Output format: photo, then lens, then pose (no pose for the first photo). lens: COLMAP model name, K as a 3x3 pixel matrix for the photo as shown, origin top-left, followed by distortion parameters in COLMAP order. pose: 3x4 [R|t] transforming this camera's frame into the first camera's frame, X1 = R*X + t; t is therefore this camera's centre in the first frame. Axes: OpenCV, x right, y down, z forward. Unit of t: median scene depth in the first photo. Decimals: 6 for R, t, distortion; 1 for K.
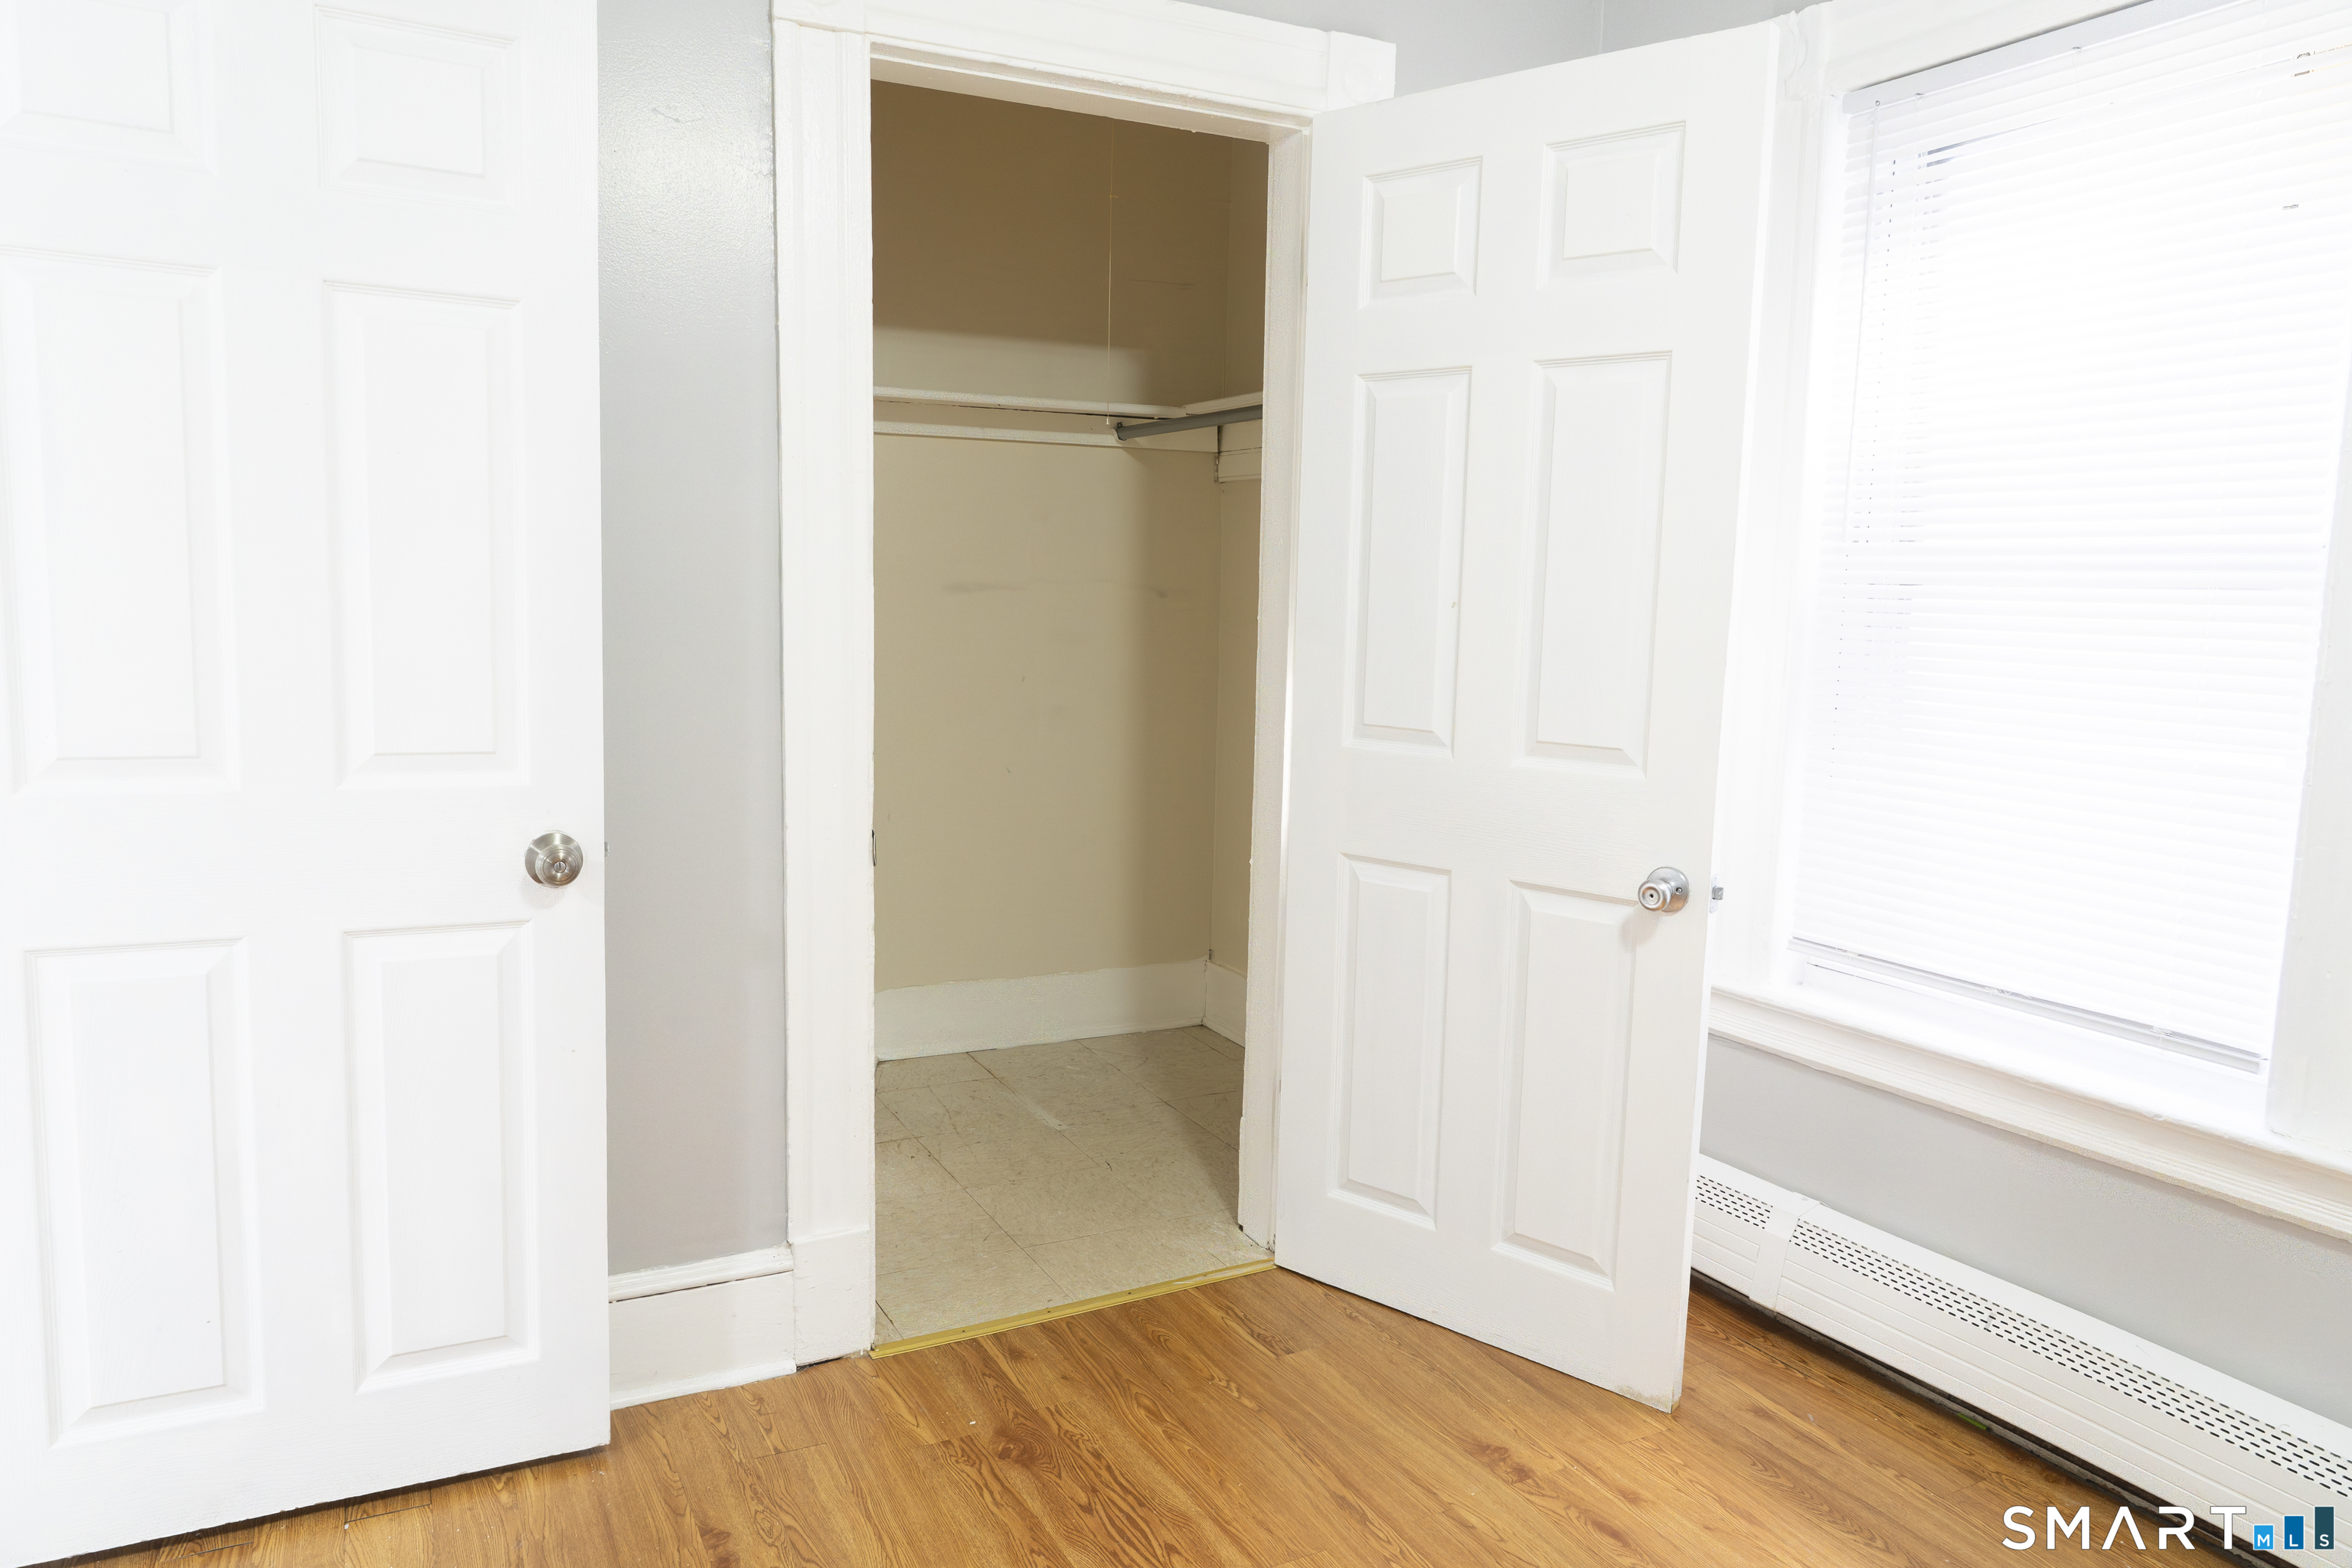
lens RADIAL K [[1602.9, 0, 1176.0], [0, 1602.9, 784.0], [0, 0, 1]] dist [-0.045446, 0.028484]
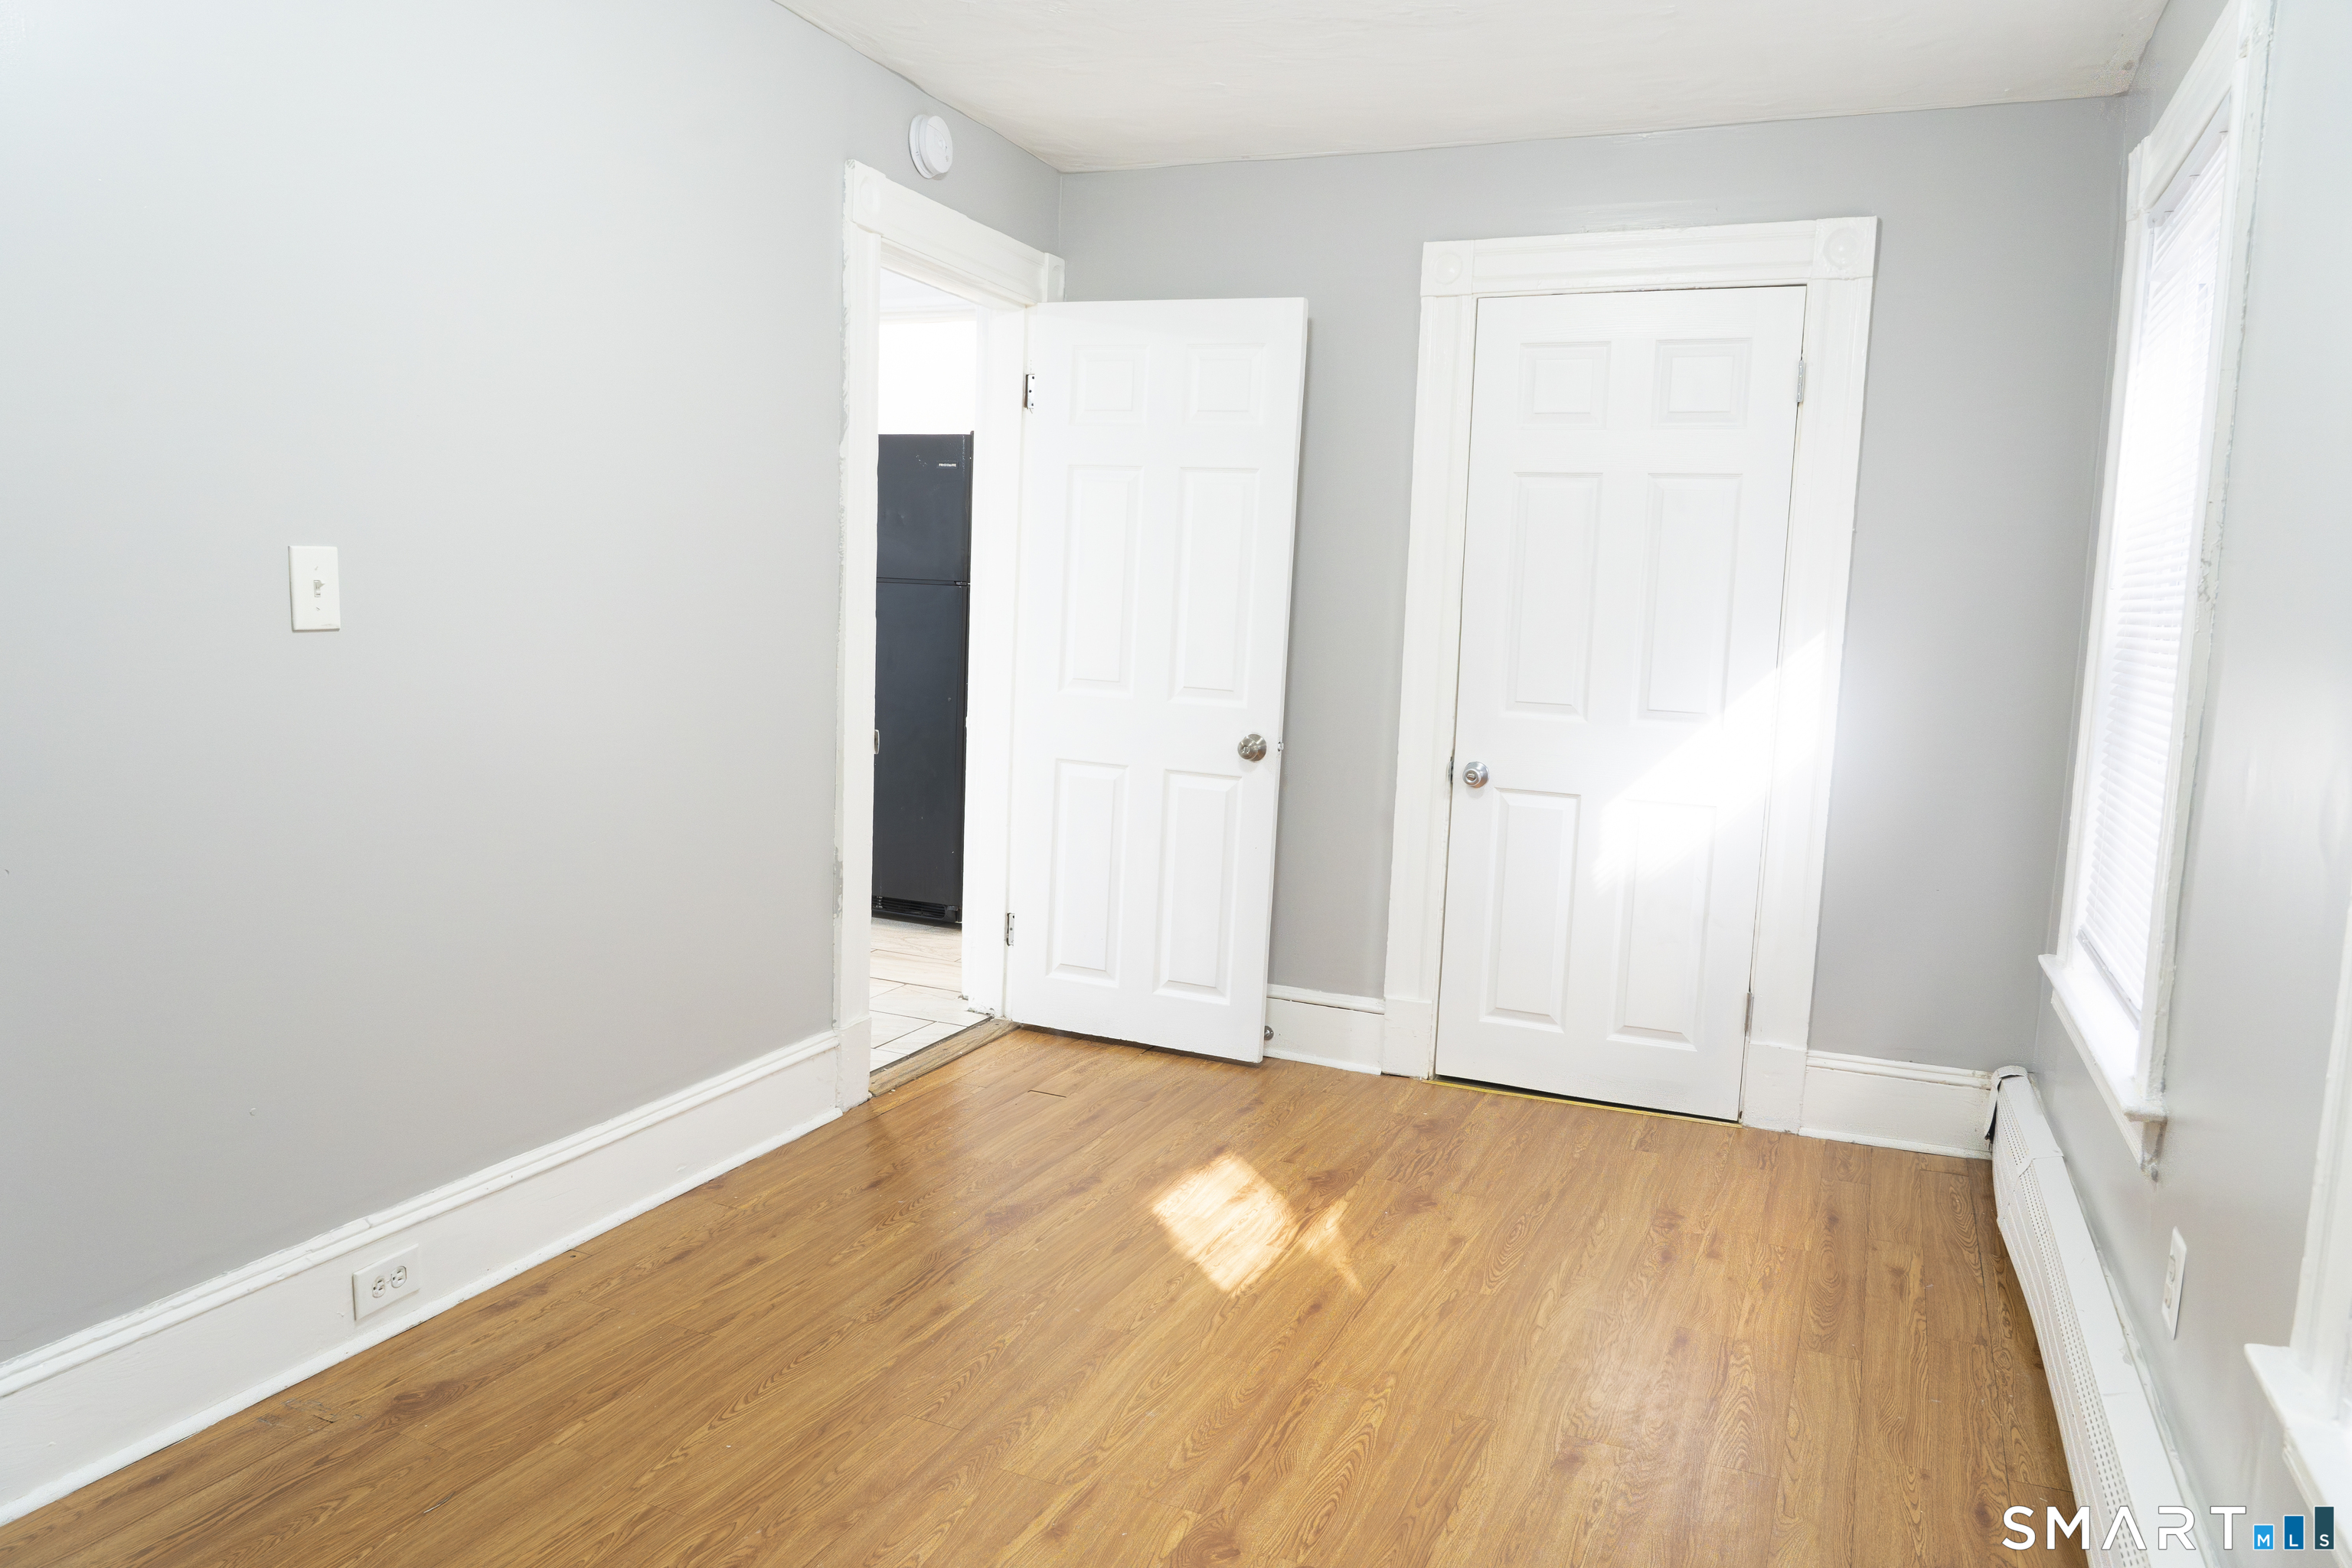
lens RADIAL K [[1556.6, 0, 1176.0], [0, 1556.6, 784.0], [0, 0, 1]] dist [-0.078180, 0.022957]
pose [[0.618069, 0.092044, -0.780717, 1.046952], [-0.127050, 0.991762, 0.016343, 0.071726], [0.775789, 0.089089, 0.624671, -0.273913]]
